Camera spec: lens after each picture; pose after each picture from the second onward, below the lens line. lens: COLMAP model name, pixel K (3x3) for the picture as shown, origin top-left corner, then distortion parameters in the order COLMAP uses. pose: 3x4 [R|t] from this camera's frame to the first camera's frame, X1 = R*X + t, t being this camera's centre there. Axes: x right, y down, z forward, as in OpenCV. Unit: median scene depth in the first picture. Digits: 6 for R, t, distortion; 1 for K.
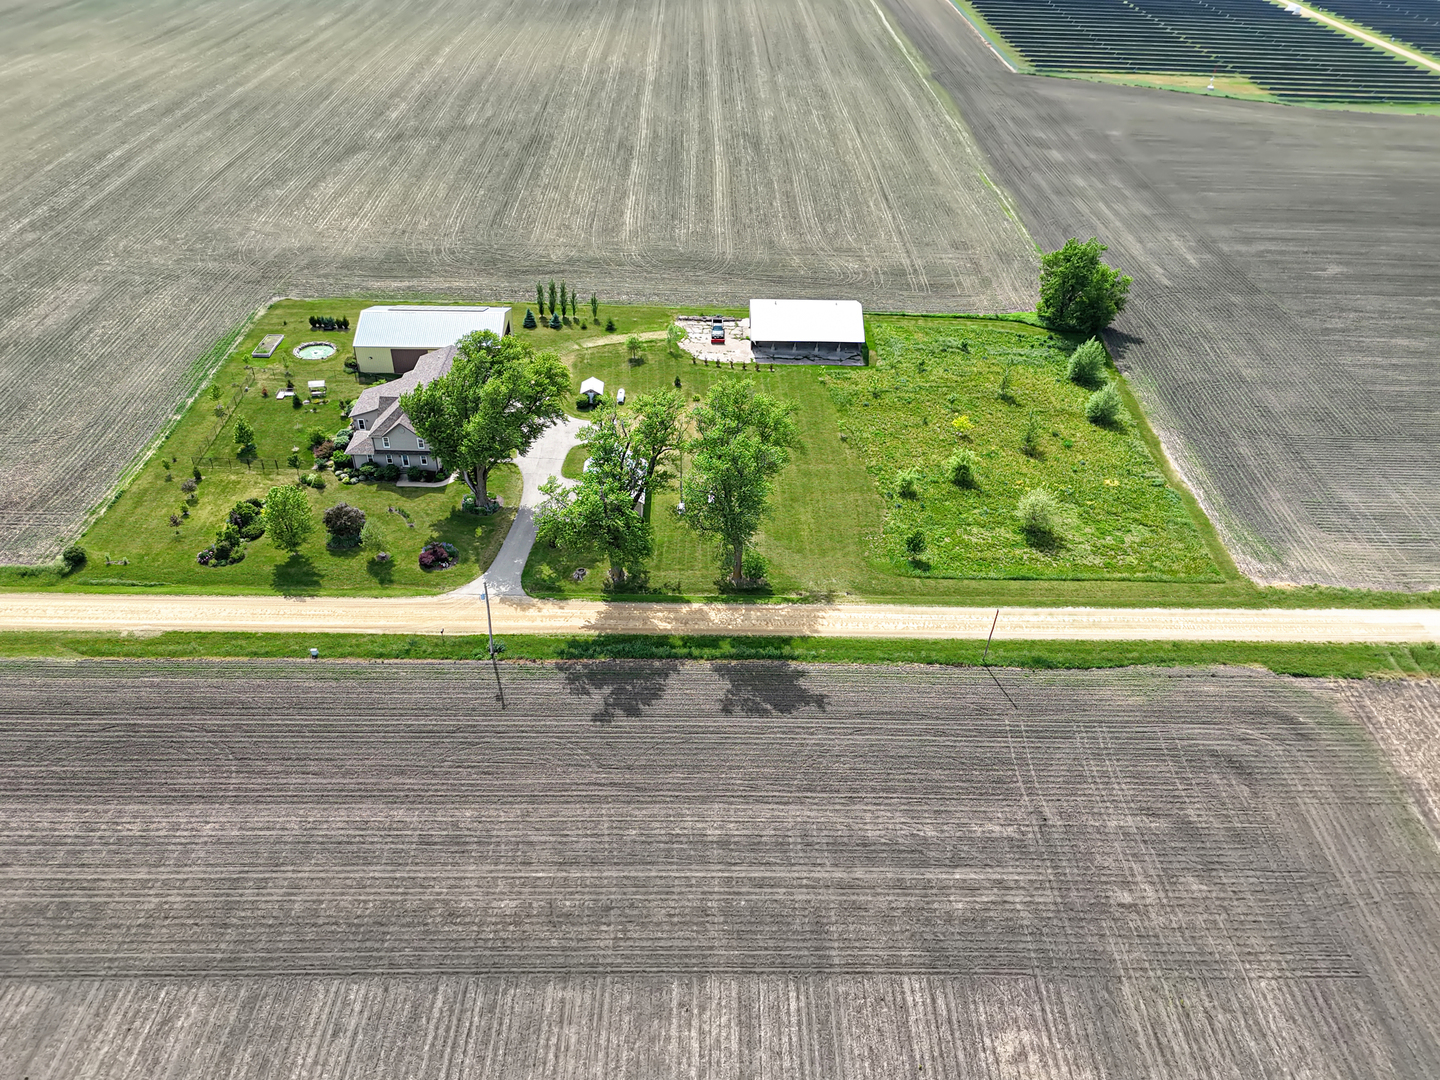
lens RADIAL K [[1086.0, 0, 720.0], [0, 1086.0, 540.0], [0, 0, 1]] dist [0.072776, -0.068719]
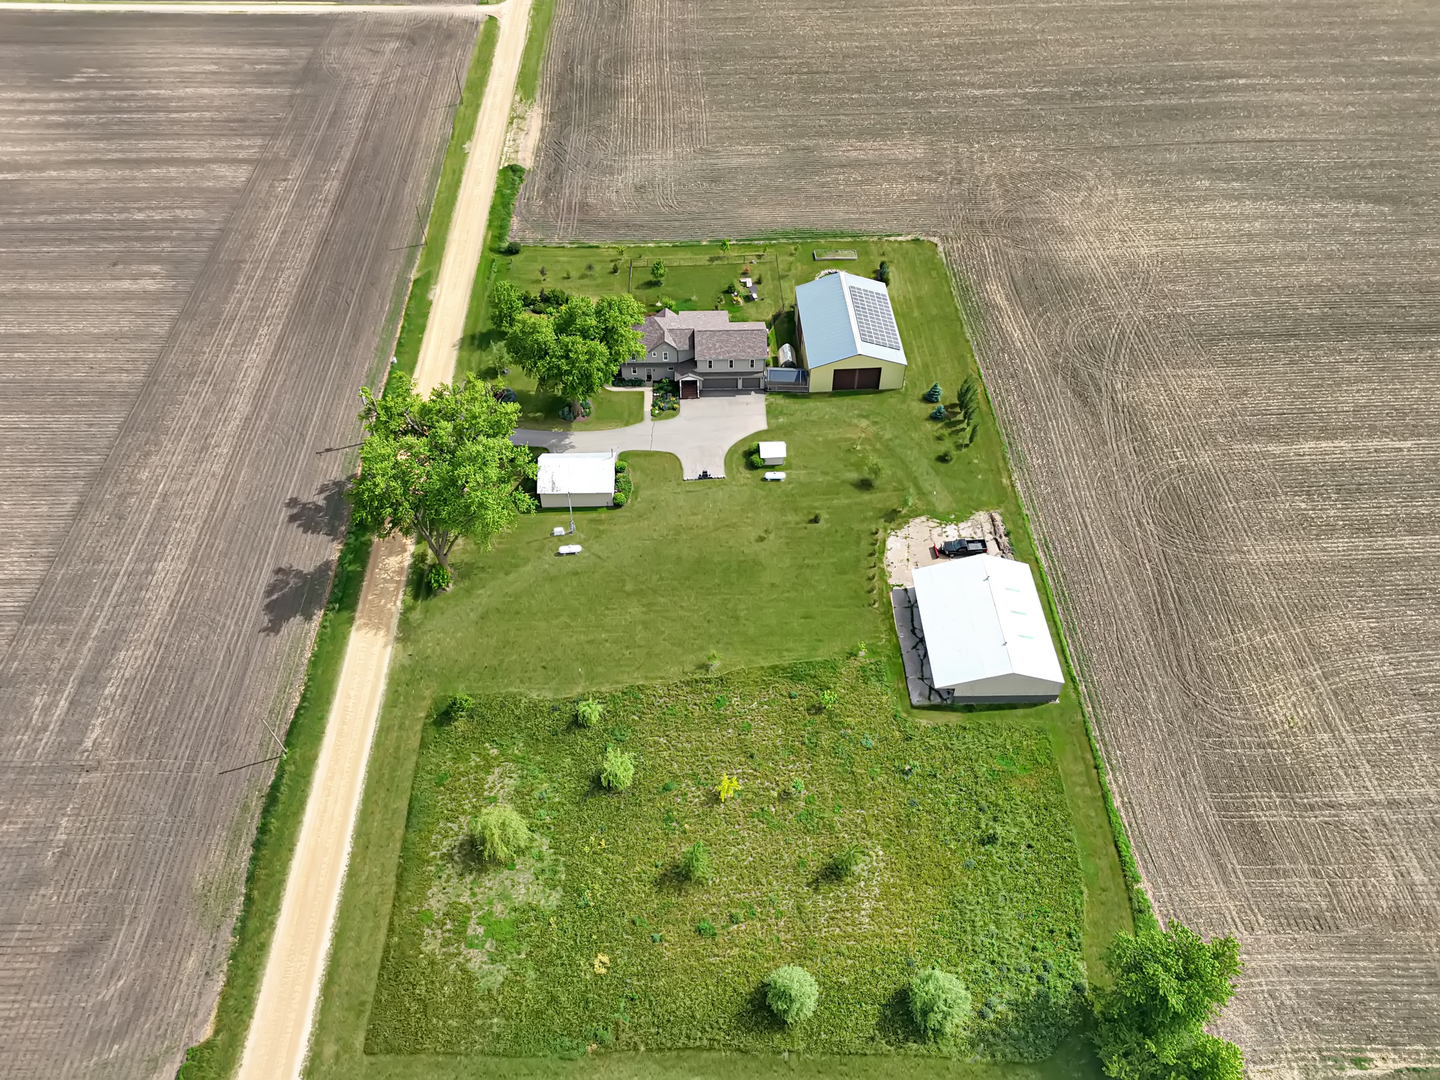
lens RADIAL K [[1070.4, 0, 720.0], [0, 1070.4, 540.0], [0, 0, 1]] dist [0.047086, -0.034692]
pose [[0.019559, 0.709090, -0.704847, 0.752981], [-0.576707, 0.583882, 0.571394, -0.755837], [0.816717, 0.395315, 0.420357, 0.750528]]
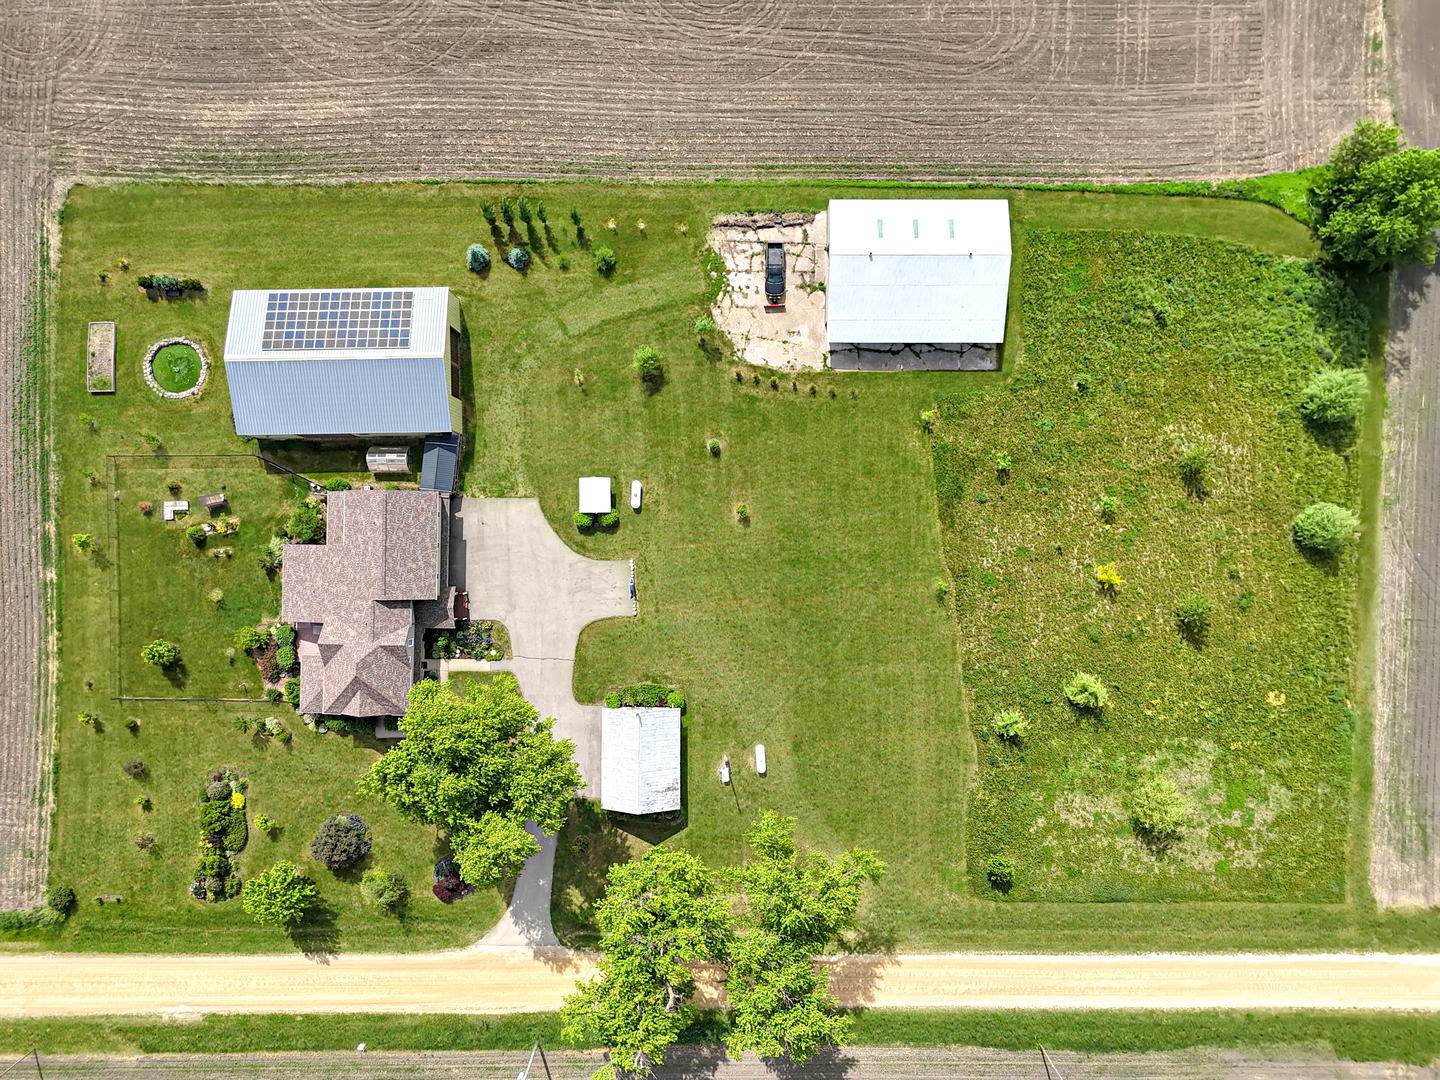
lens RADIAL K [[1070.4, 0, 720.0], [0, 1070.4, 540.0], [0, 0, 1]] dist [0.047086, -0.034692]
pose [[0.999379, 0.012978, -0.032760, -0.016256], [0.018777, 0.590590, 0.806753, -0.853198], [0.029818, -0.806867, 0.589980, 0.713816]]
